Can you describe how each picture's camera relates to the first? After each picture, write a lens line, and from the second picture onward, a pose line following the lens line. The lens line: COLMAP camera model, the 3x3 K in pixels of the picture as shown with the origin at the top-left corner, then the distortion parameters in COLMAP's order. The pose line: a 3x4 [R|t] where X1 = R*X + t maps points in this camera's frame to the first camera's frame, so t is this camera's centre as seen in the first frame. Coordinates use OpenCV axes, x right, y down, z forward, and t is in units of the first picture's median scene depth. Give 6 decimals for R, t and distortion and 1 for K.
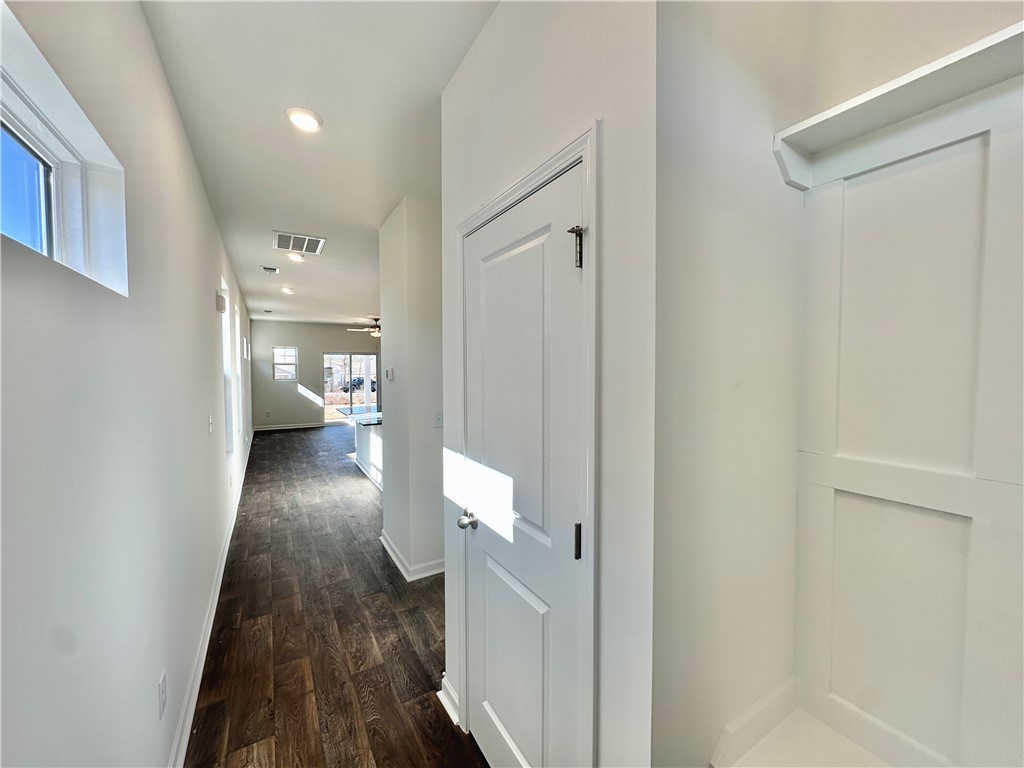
lens RADIAL K [[411.1, 0, 512.0], [0, 411.1, 384.0], [0, 0, 1]] dist [0.009086, -0.000192]
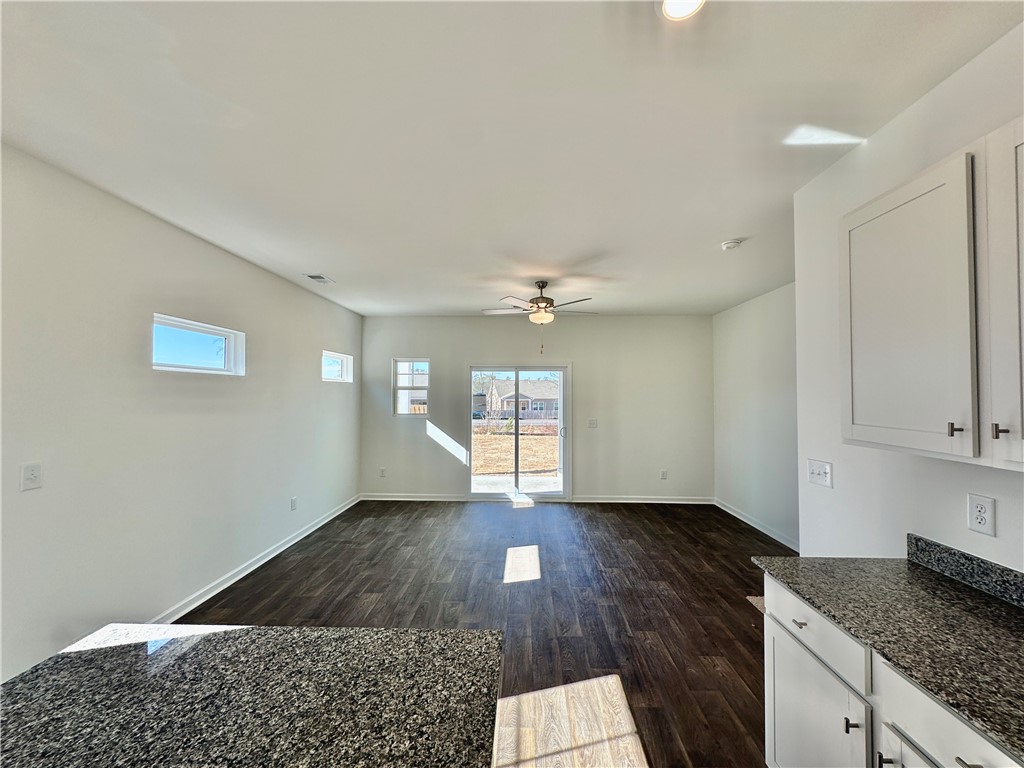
lens RADIAL K [[411.1, 0, 512.0], [0, 411.1, 384.0], [0, 0, 1]] dist [0.009086, -0.000192]
pose [[0.834663, -0.011200, -0.550648, -0.106169], [-0.023749, 0.998131, -0.056300, -0.023521], [0.550249, 0.060069, 0.832837, 0.565090]]
